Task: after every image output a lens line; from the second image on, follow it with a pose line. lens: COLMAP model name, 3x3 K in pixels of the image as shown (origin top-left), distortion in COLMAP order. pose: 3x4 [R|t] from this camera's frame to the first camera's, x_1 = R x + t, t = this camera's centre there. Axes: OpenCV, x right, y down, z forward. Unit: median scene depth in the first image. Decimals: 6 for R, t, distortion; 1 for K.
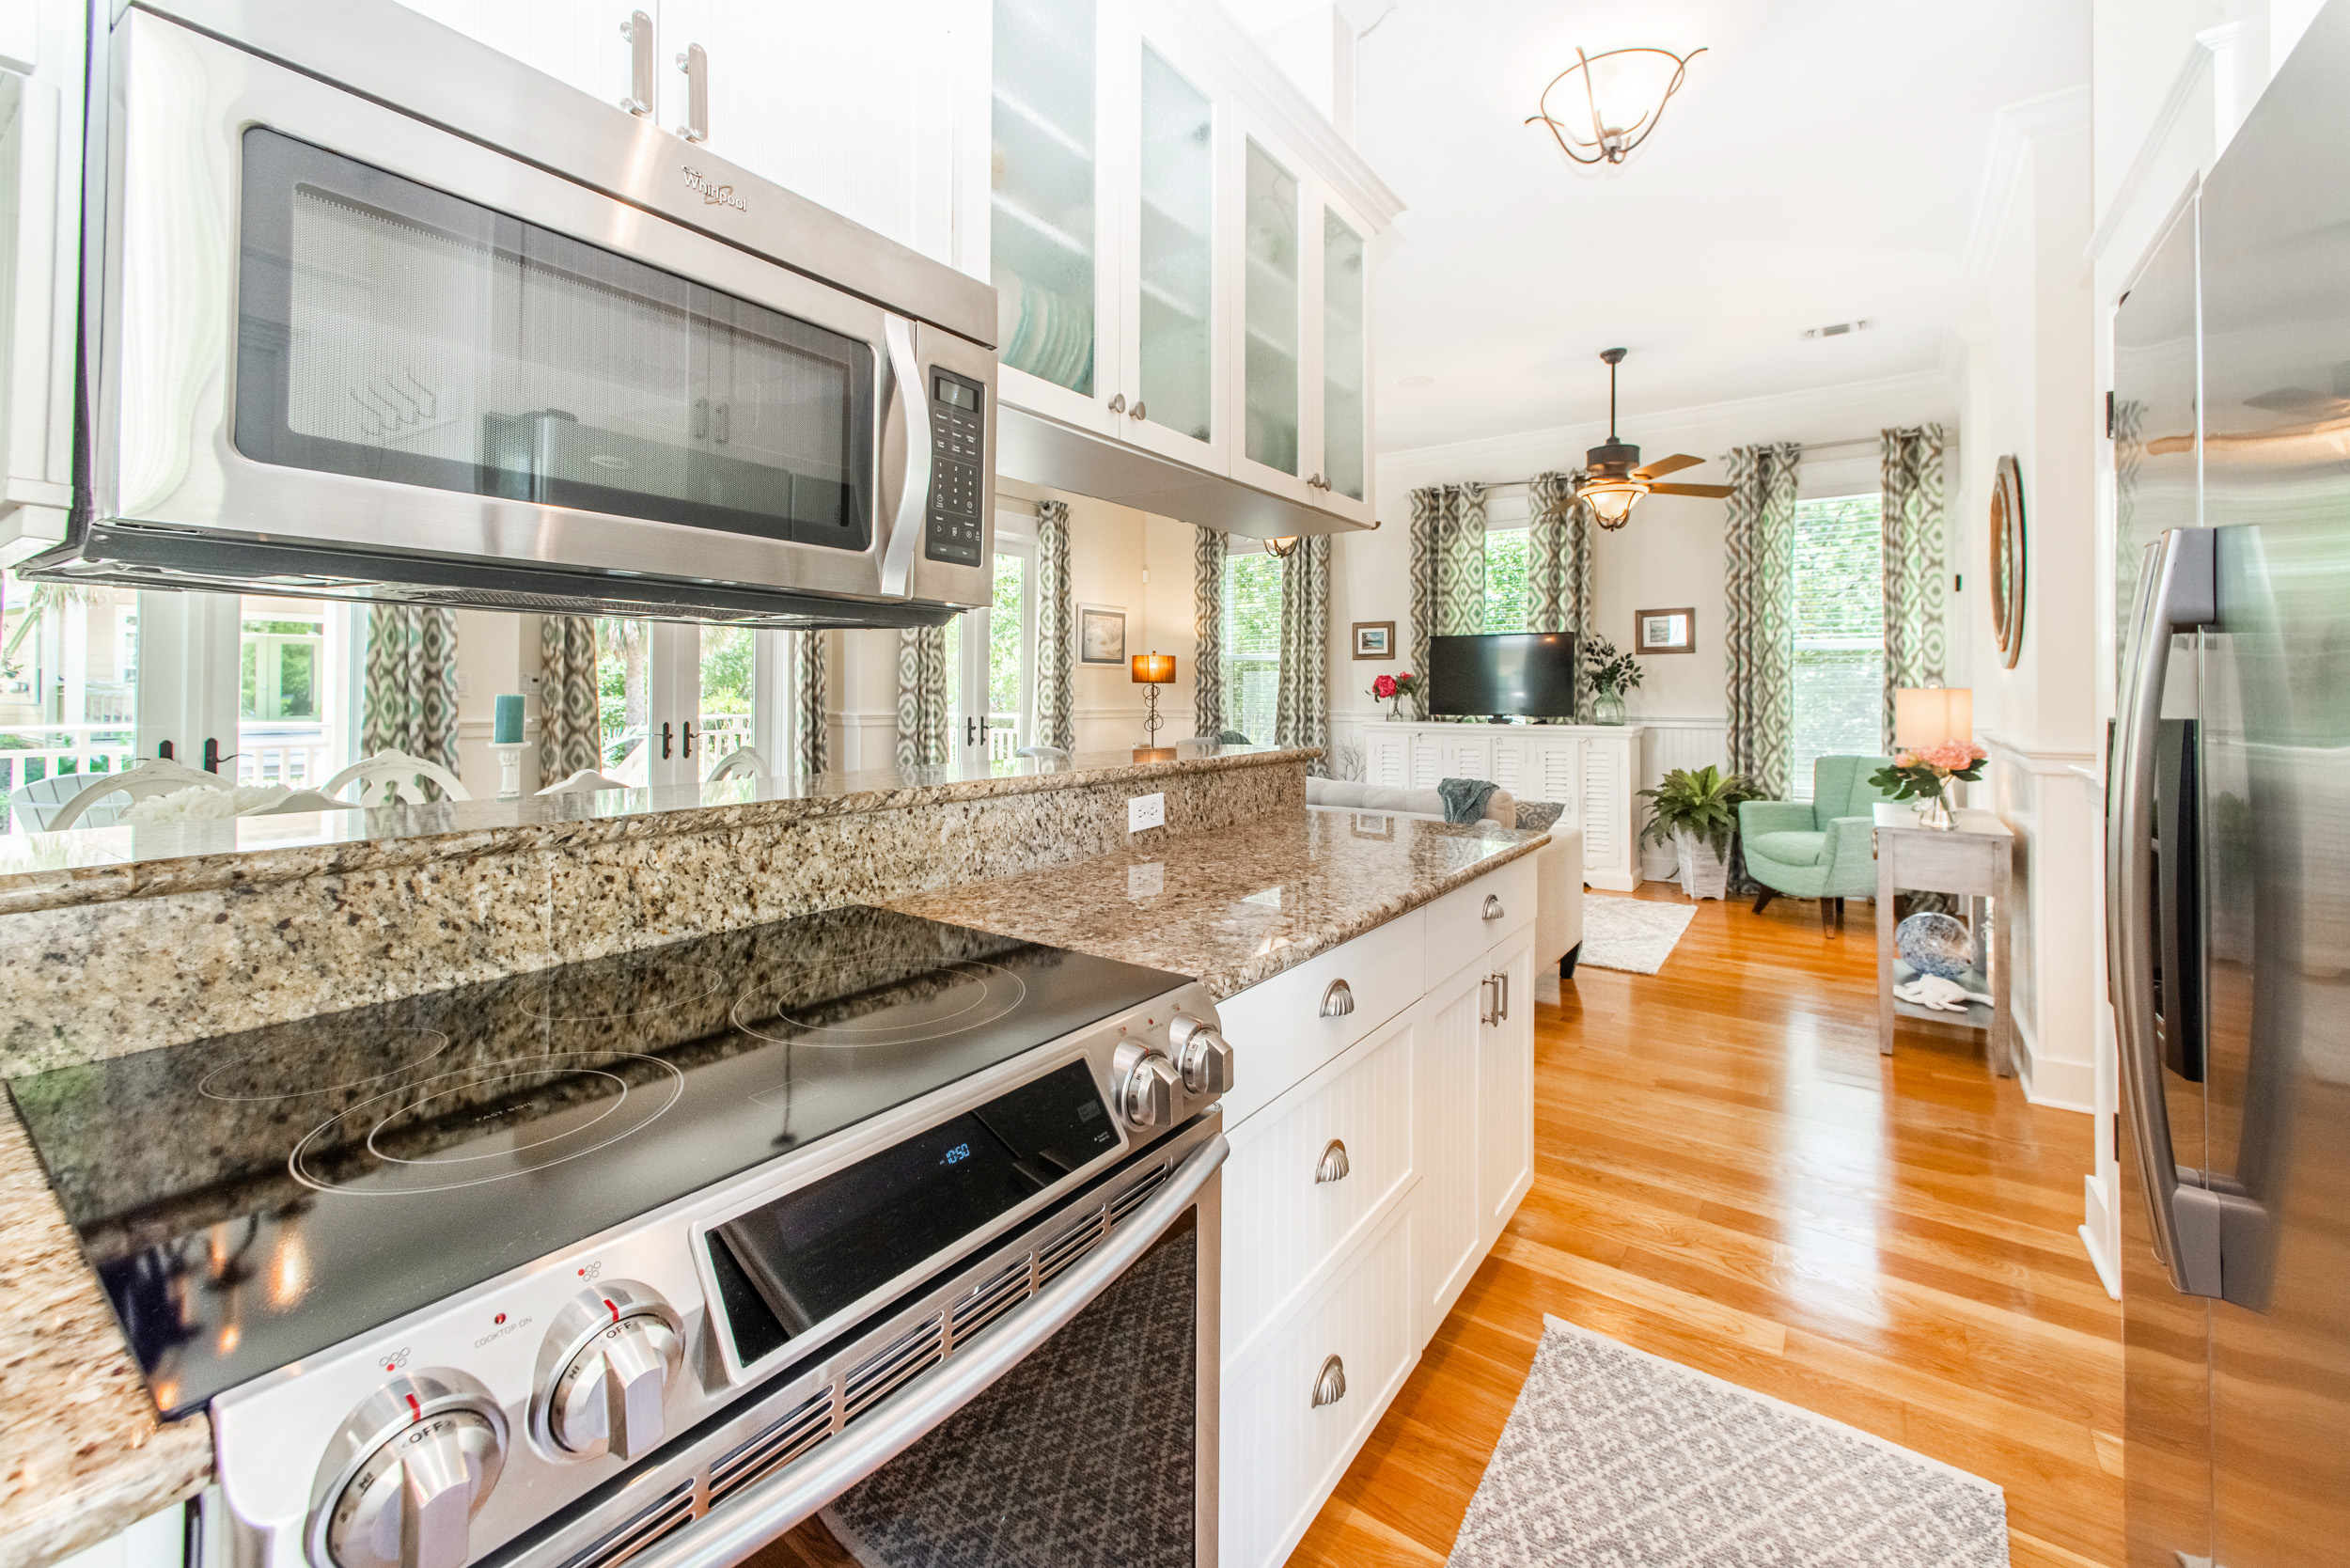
lens RADIAL K [[970.2, 0, 1202.9], [0, 970.2, 663.6], [0, 0, 1]] dist [0.000921, -0.000095]
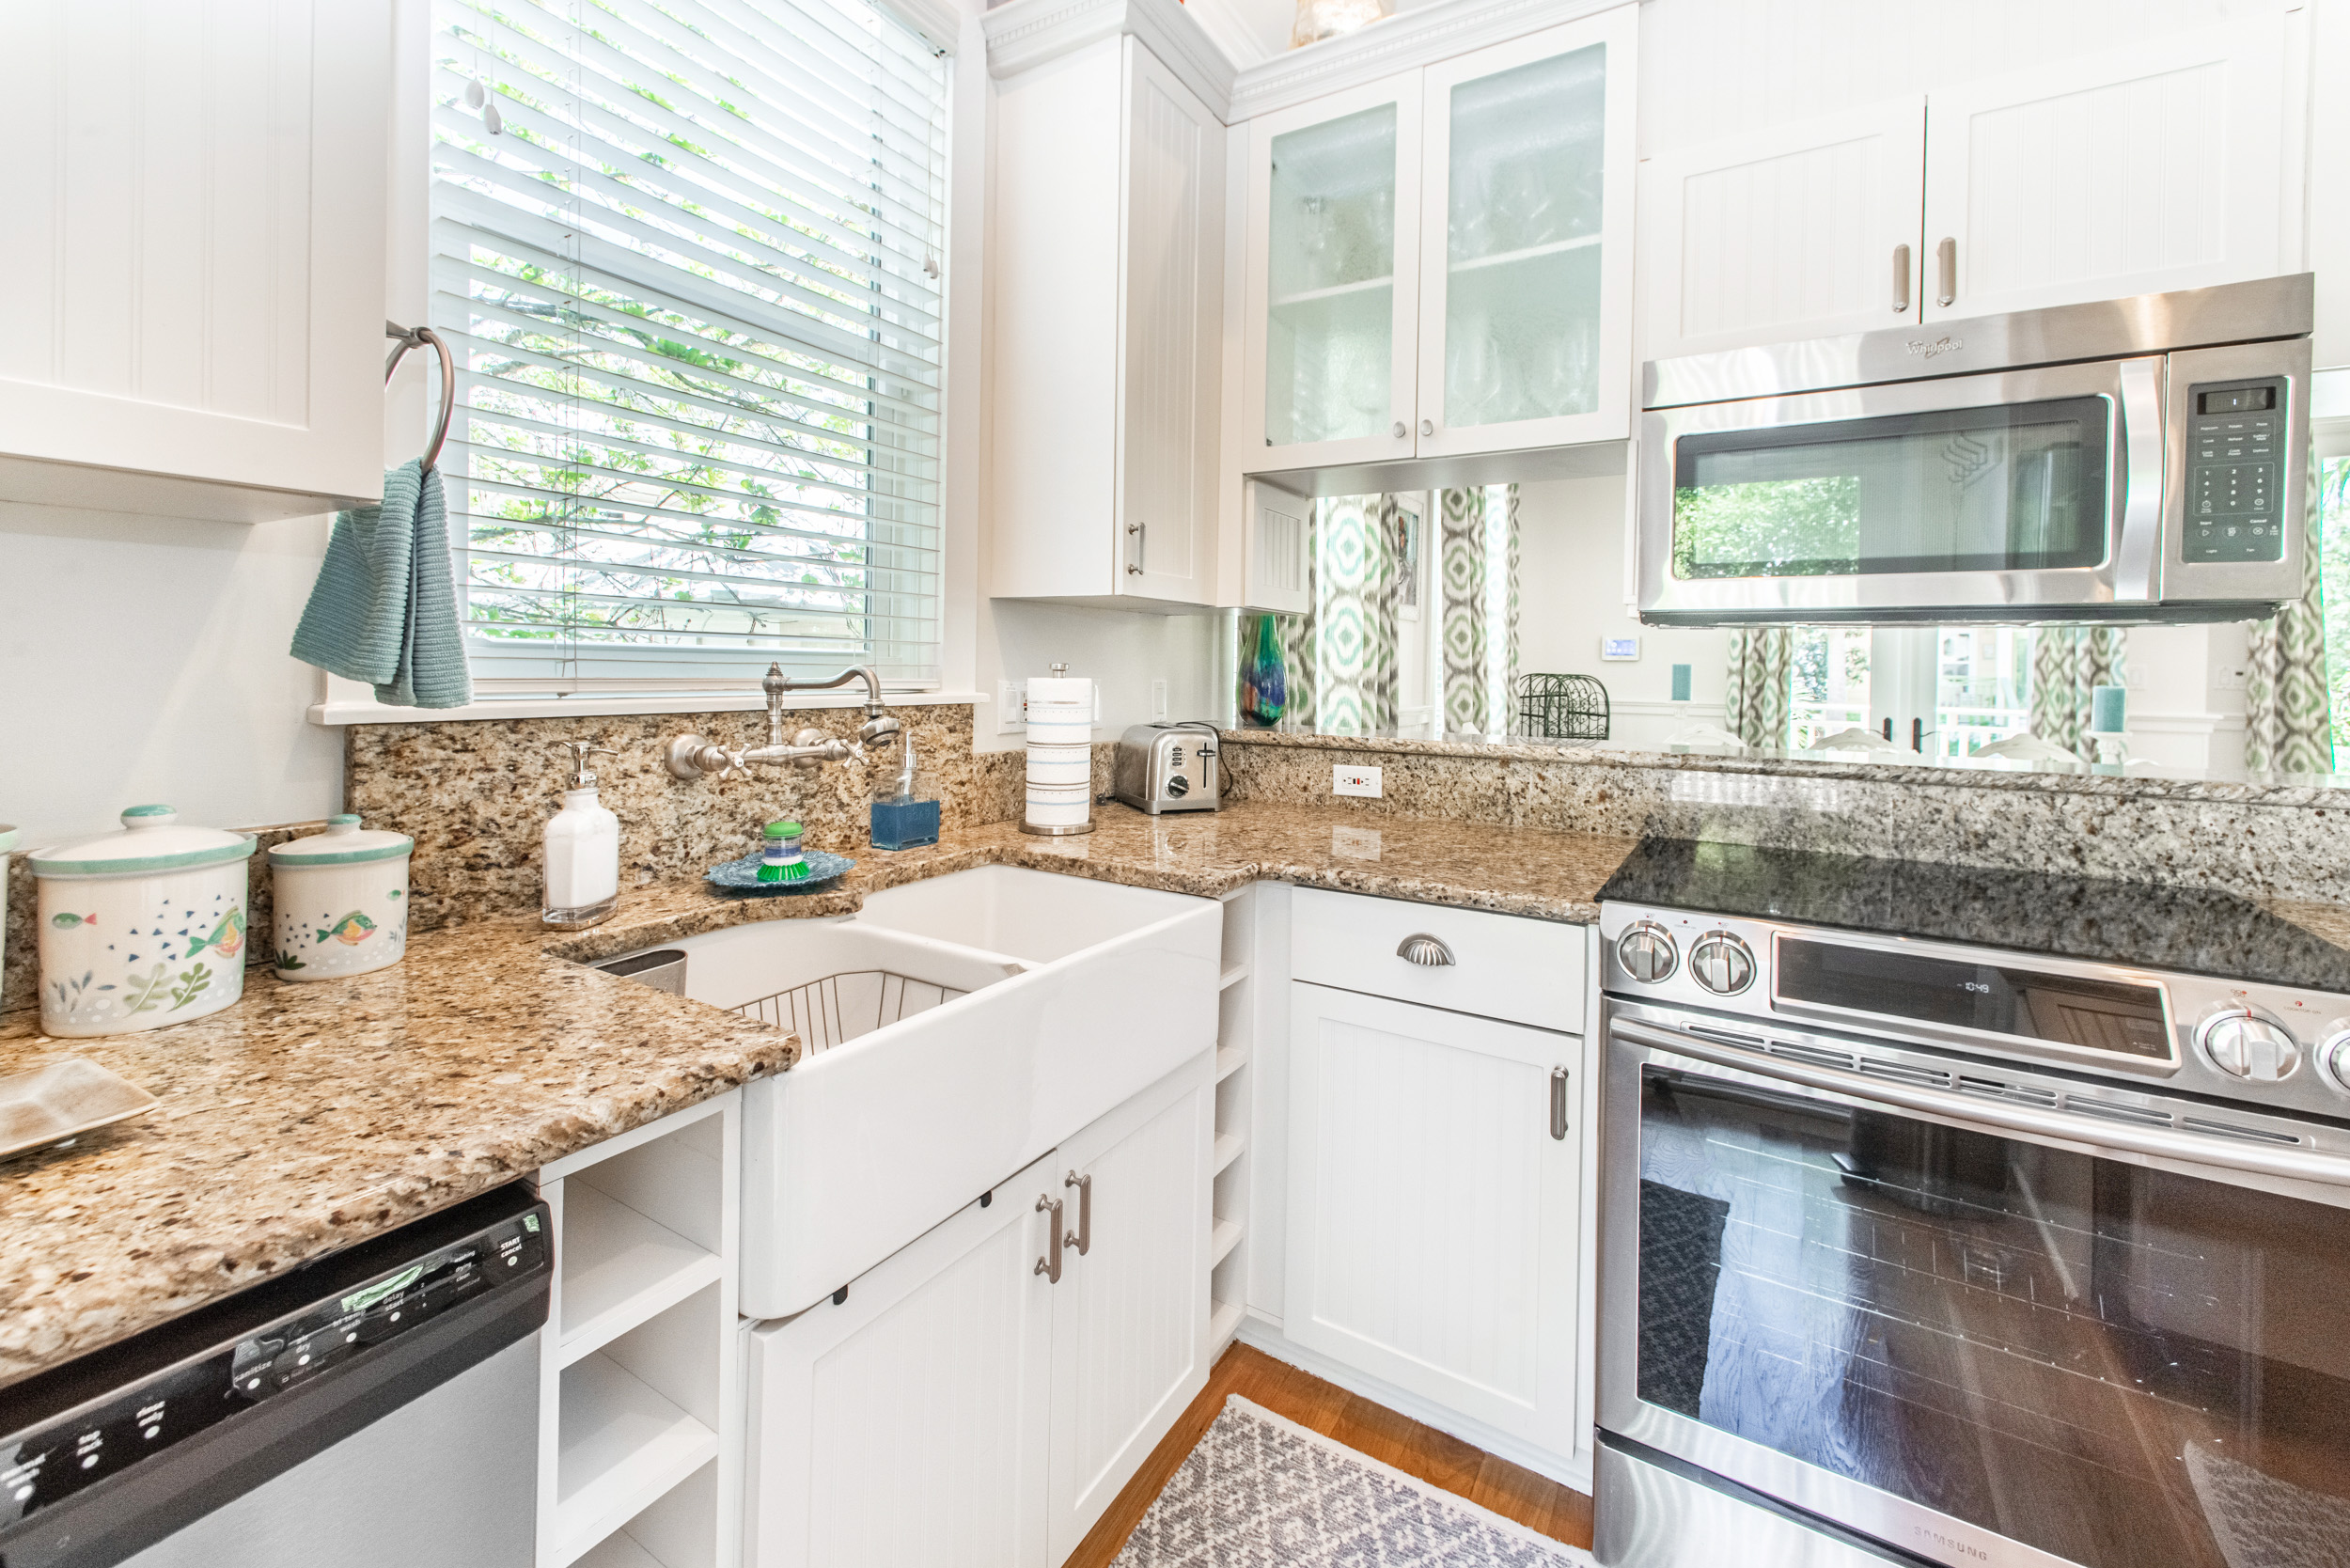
lens RADIAL K [[958.0, 0, 1177.9], [0, 958.0, 679.2], [0, 0, 1]] dist [0.001924, 0.000016]
pose [[0.056807, 0.007725, -0.998355, 0.647640], [0.014966, 0.999851, 0.008588, -0.001461], [0.998273, -0.015429, 0.056683, -0.174929]]
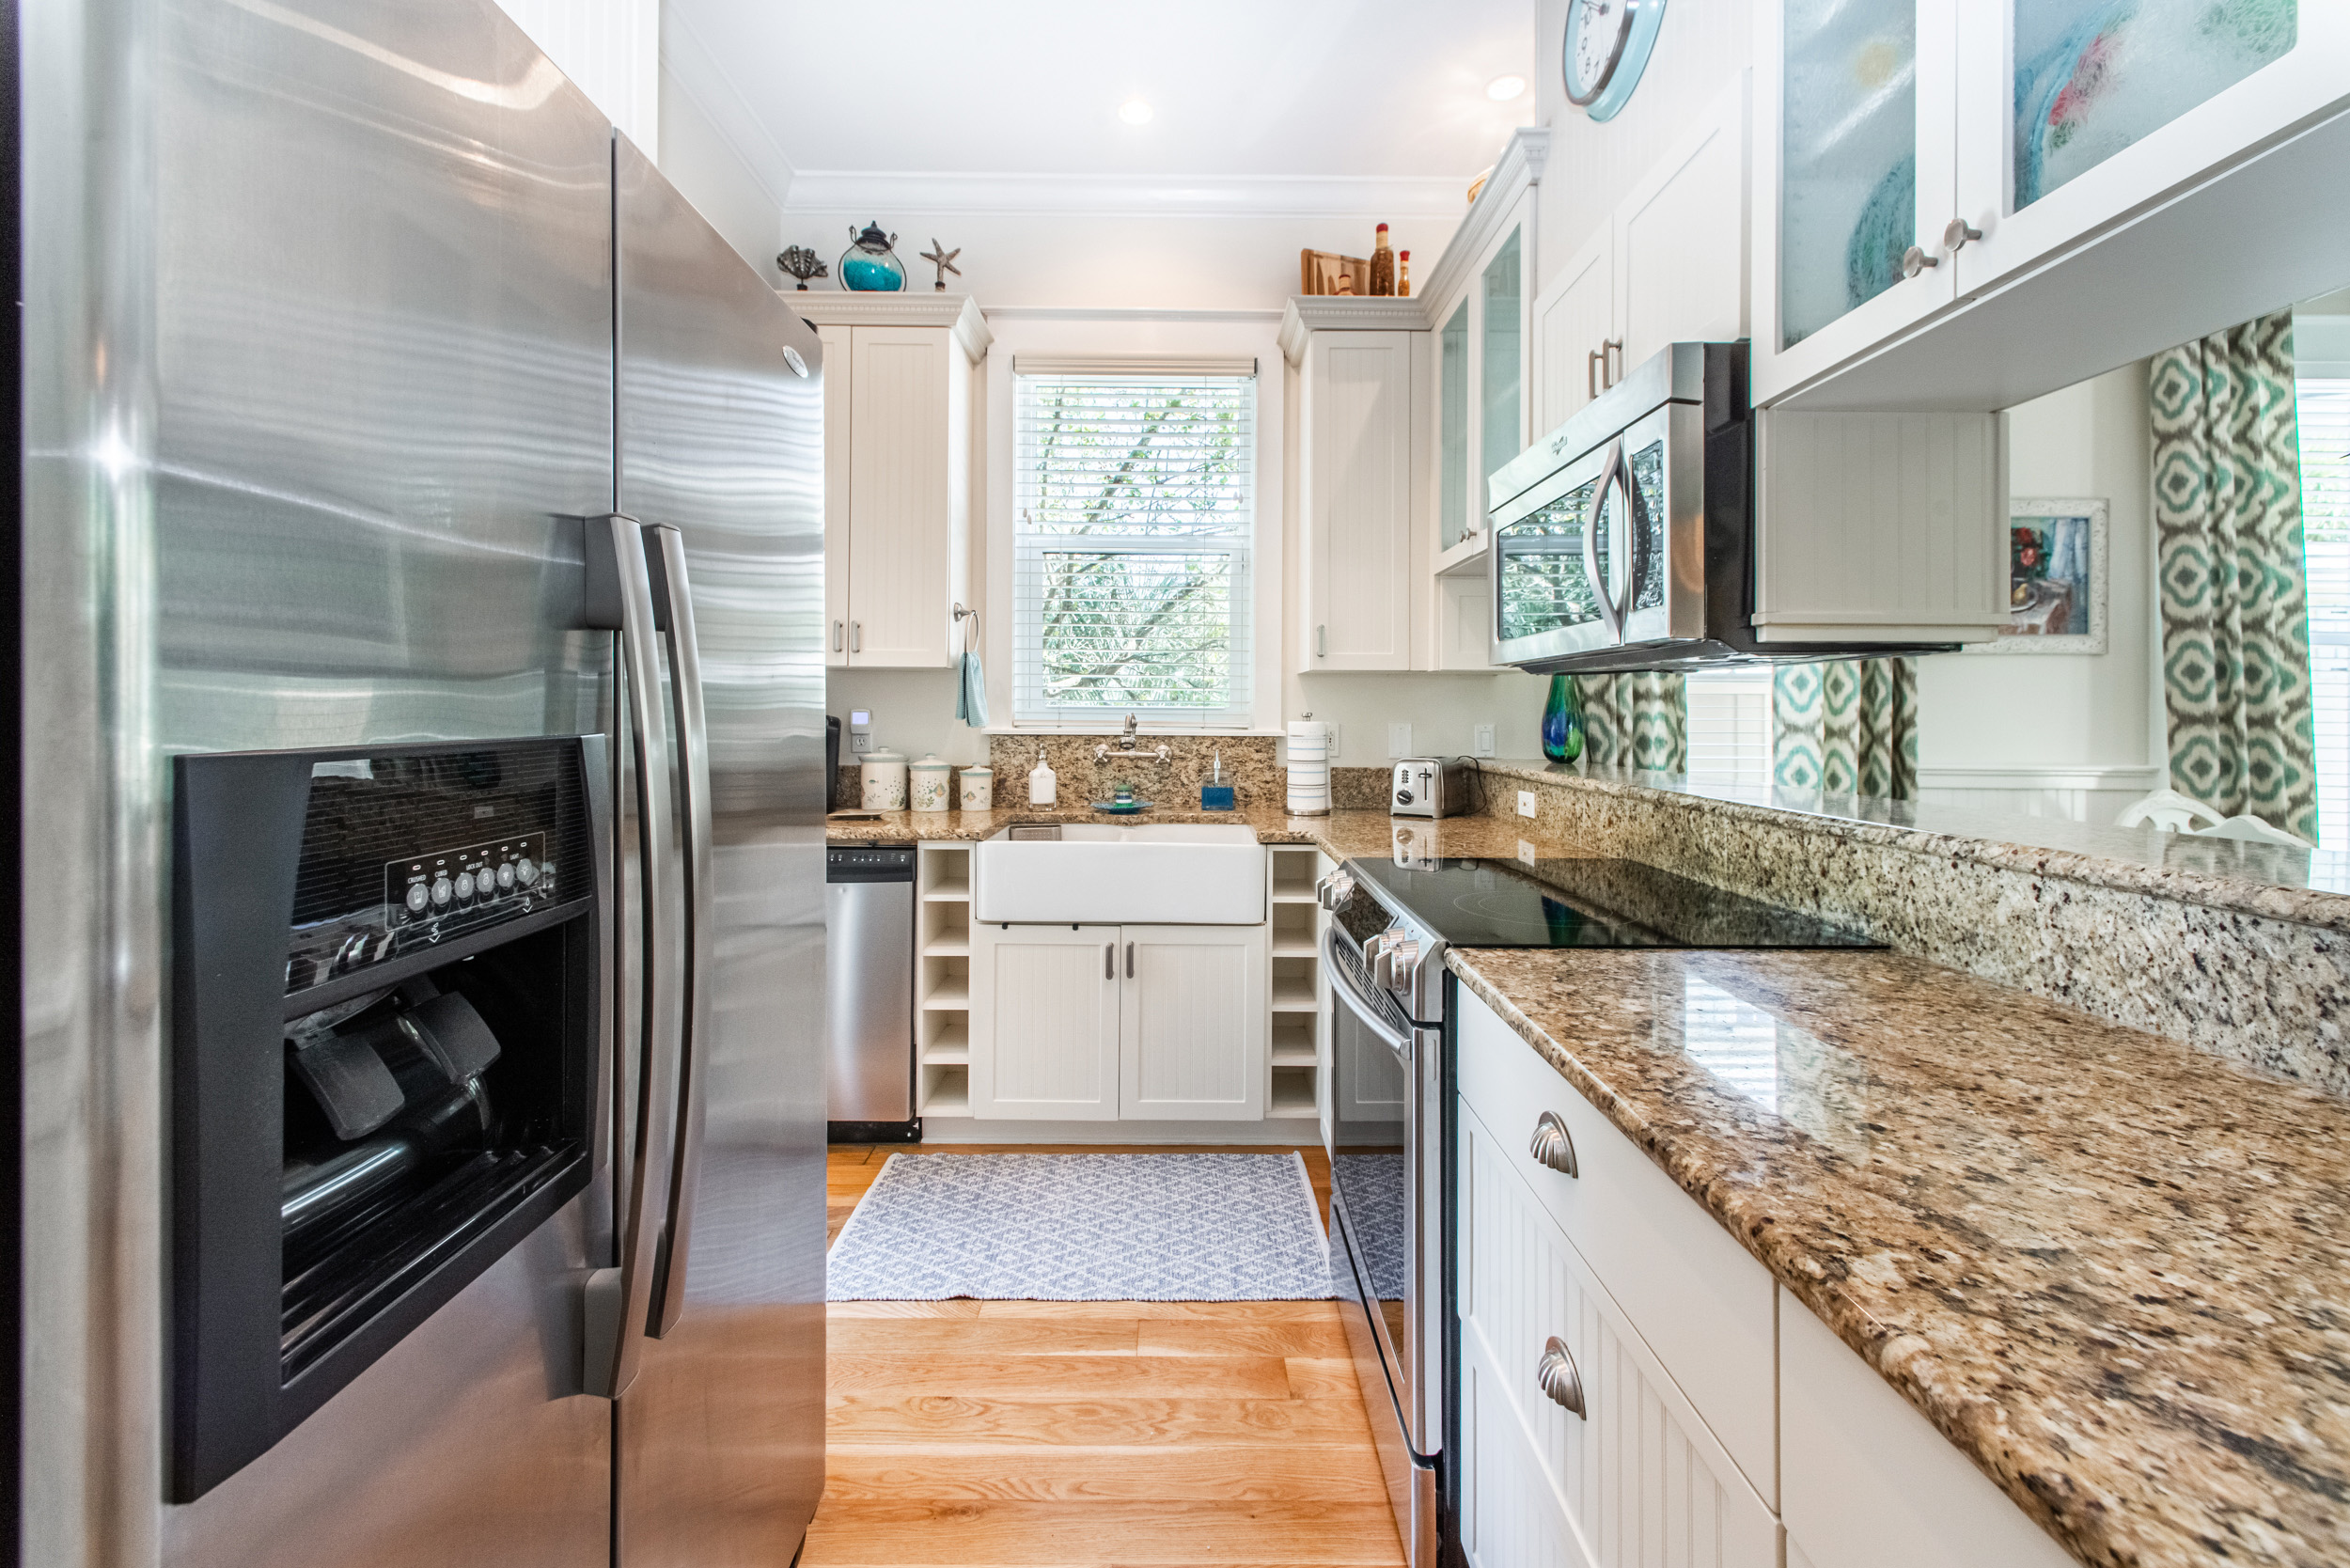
lens RADIAL K [[967.0, 0, 1184.4], [0, 967.0, 685.1], [0, 0, 1]] dist [-0.000164, -0.000159]
pose [[-0.825572, -0.027848, -0.563610, 0.799515], [0.005721, 0.998317, -0.057707, 0.052362], [0.564268, -0.050866, -0.824023, 1.517009]]
